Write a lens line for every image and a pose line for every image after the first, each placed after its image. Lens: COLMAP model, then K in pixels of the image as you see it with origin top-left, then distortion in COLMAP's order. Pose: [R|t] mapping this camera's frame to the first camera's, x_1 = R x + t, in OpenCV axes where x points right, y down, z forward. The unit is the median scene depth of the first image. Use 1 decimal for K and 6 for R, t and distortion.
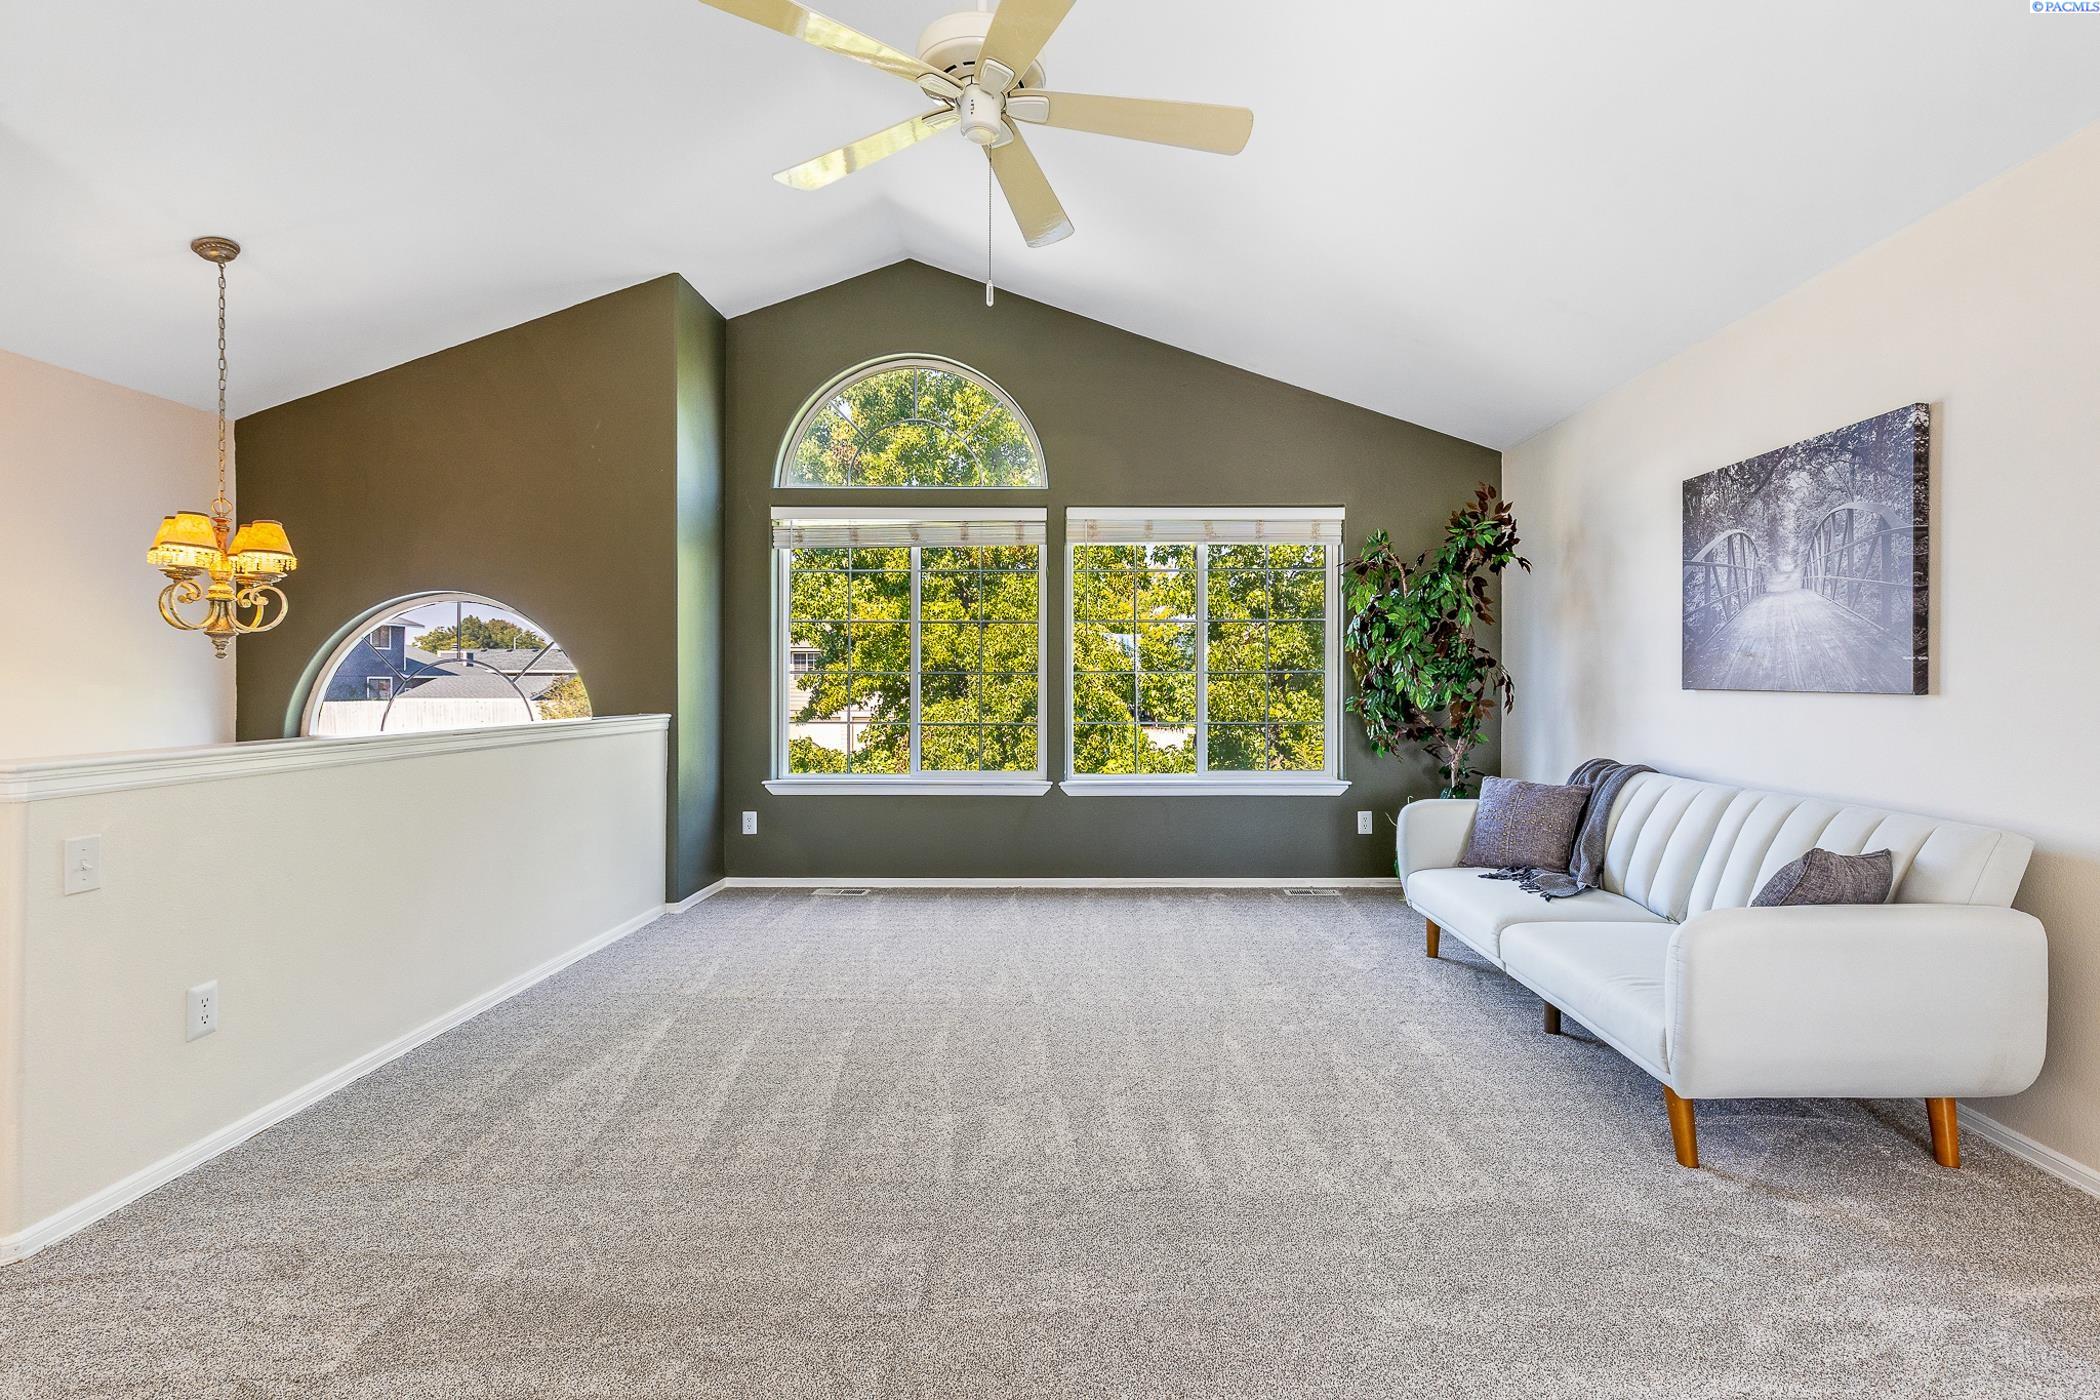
lens RADIAL K [[934.5, 0, 1057.2], [0, 934.5, 683.8], [0, 0, 1]] dist [0.003807, -0.001278]
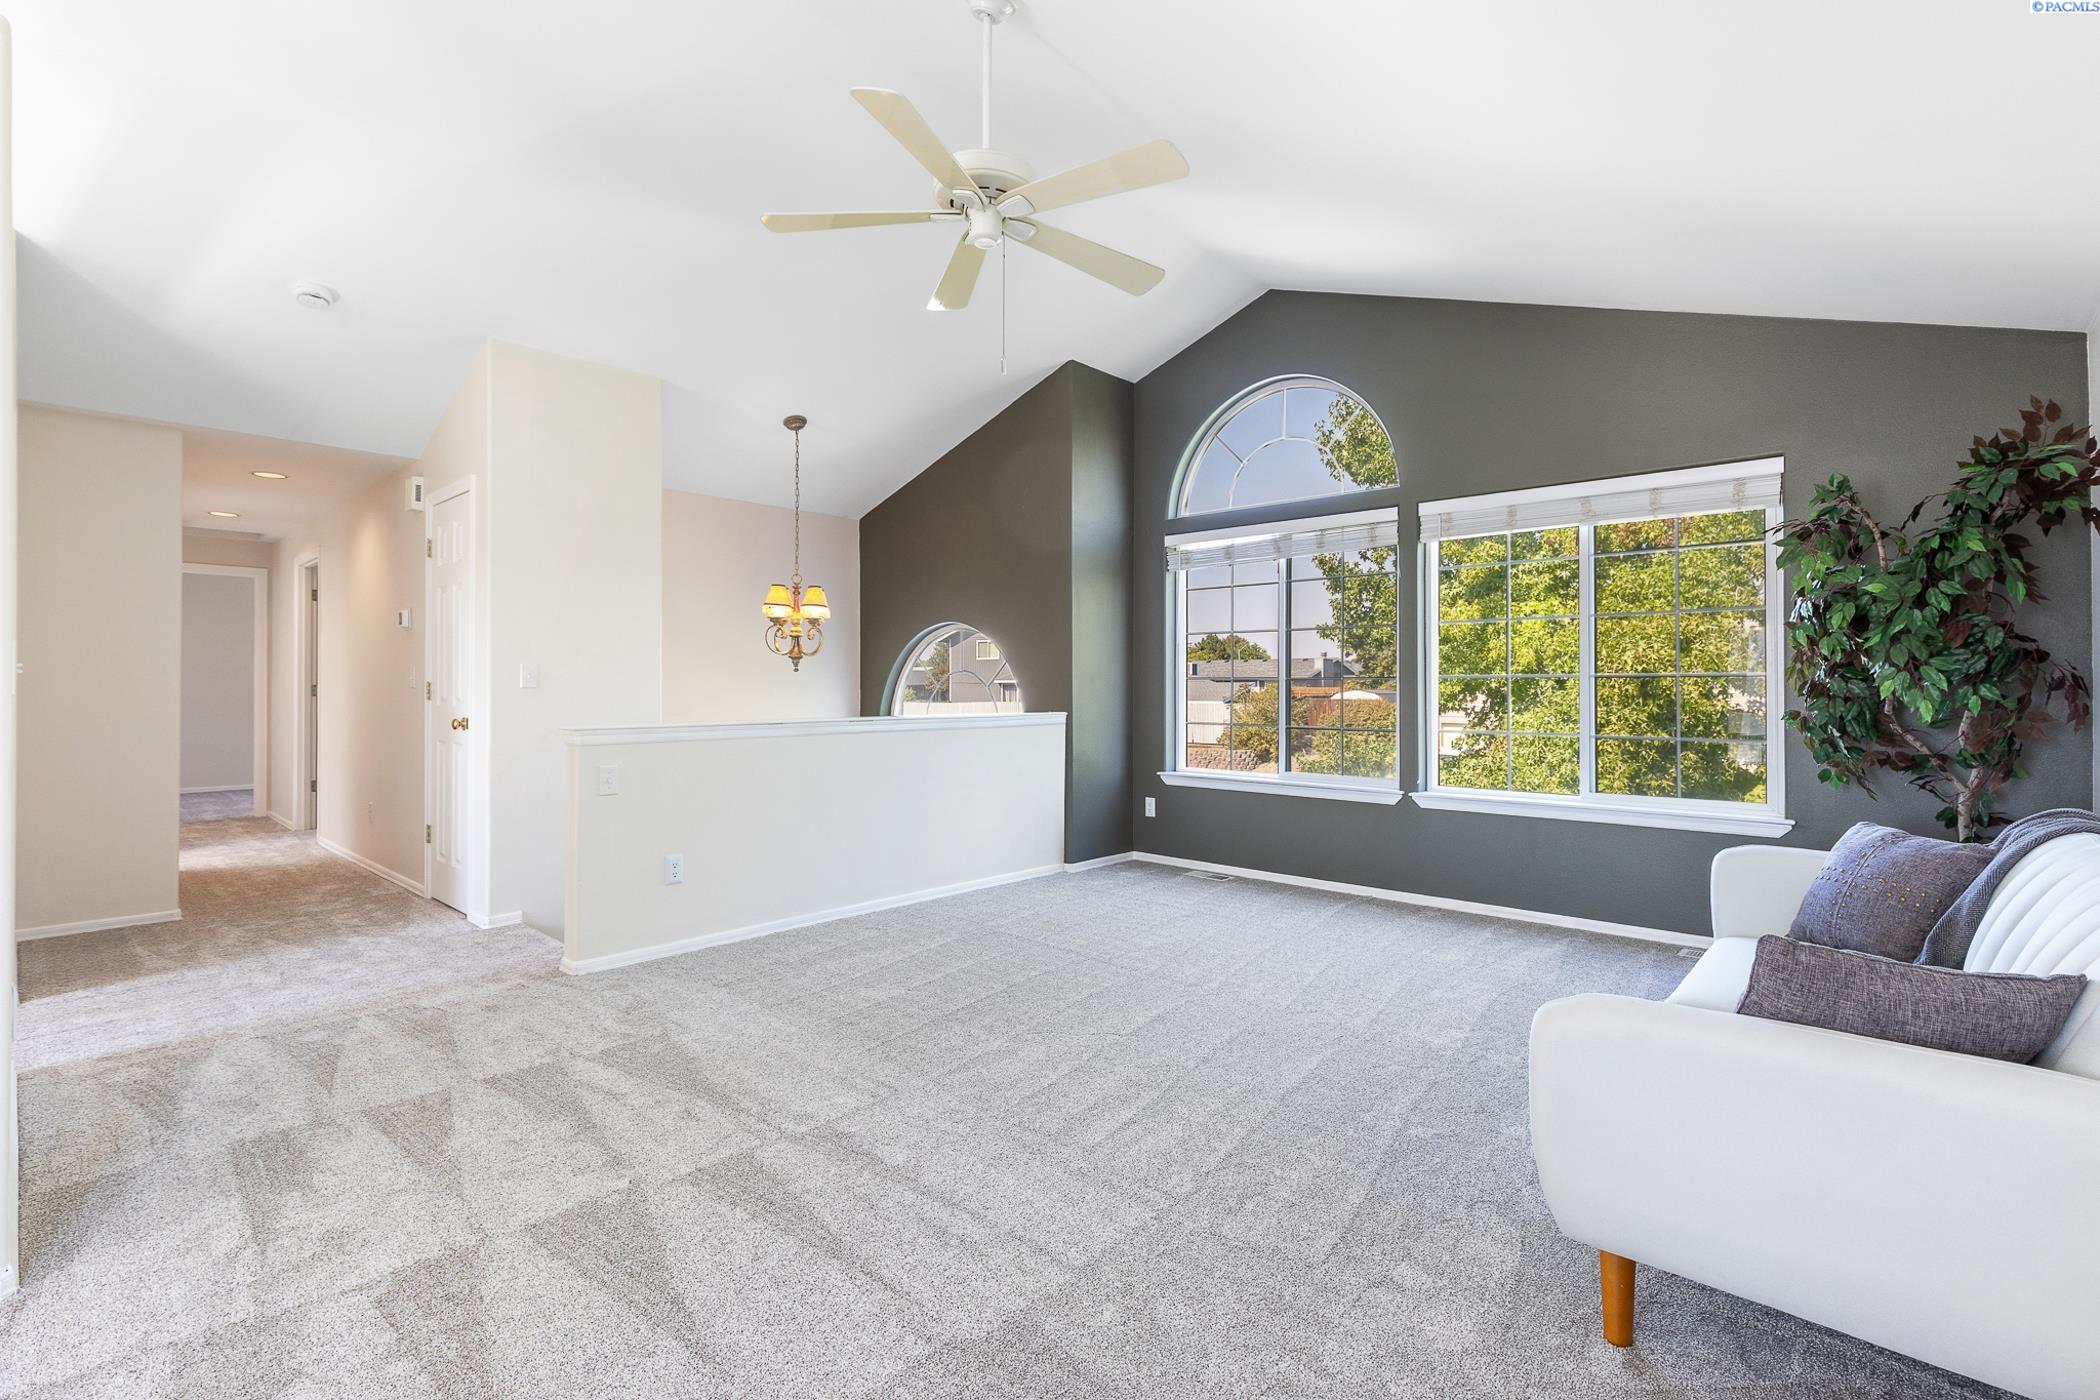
lens RADIAL K [[934.5, 0, 1131.1], [0, 934.5, 678.8], [0, 0, 1]] dist [0.003807, -0.001278]
pose [[0.764460, -0.005064, -0.644651, 0.466401], [-0.002450, 0.999939, -0.010761, 0.000912], [0.644667, 0.009806, 0.764401, 0.099888]]
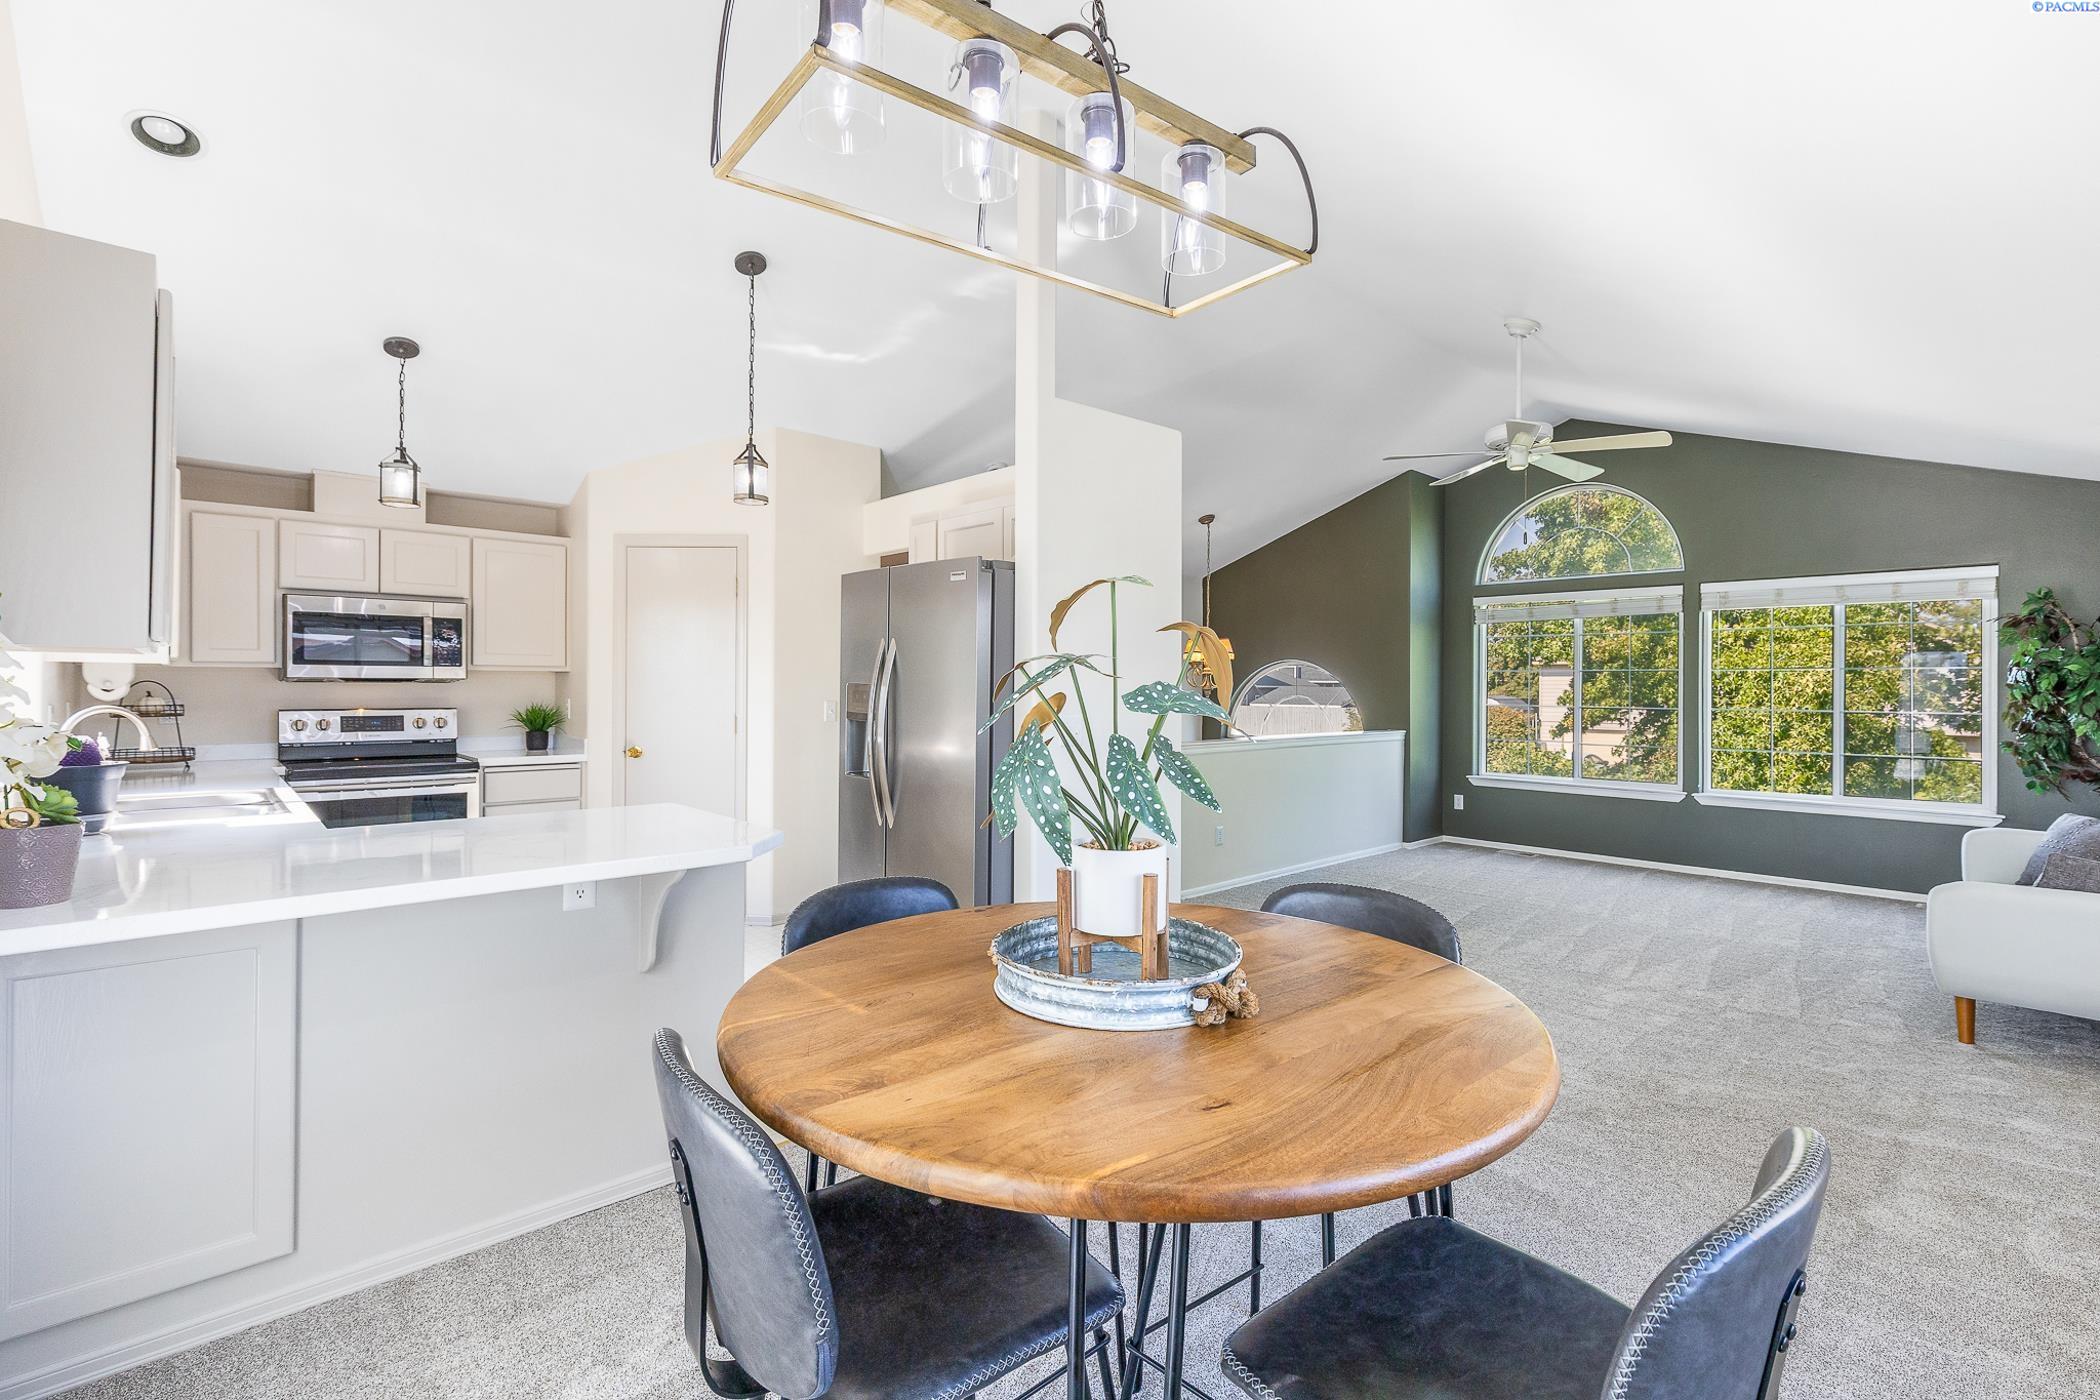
lens RADIAL K [[974.8, 0, 1052.8], [0, 974.8, 679.4], [0, 0, 1]] dist [-0.012830, 0.000166]
pose [[0.693013, 0.002313, -0.720921, 0.421482], [-0.006839, 0.999971, -0.003367, -0.051201], [0.720893, 0.007264, 0.693009, -0.695772]]
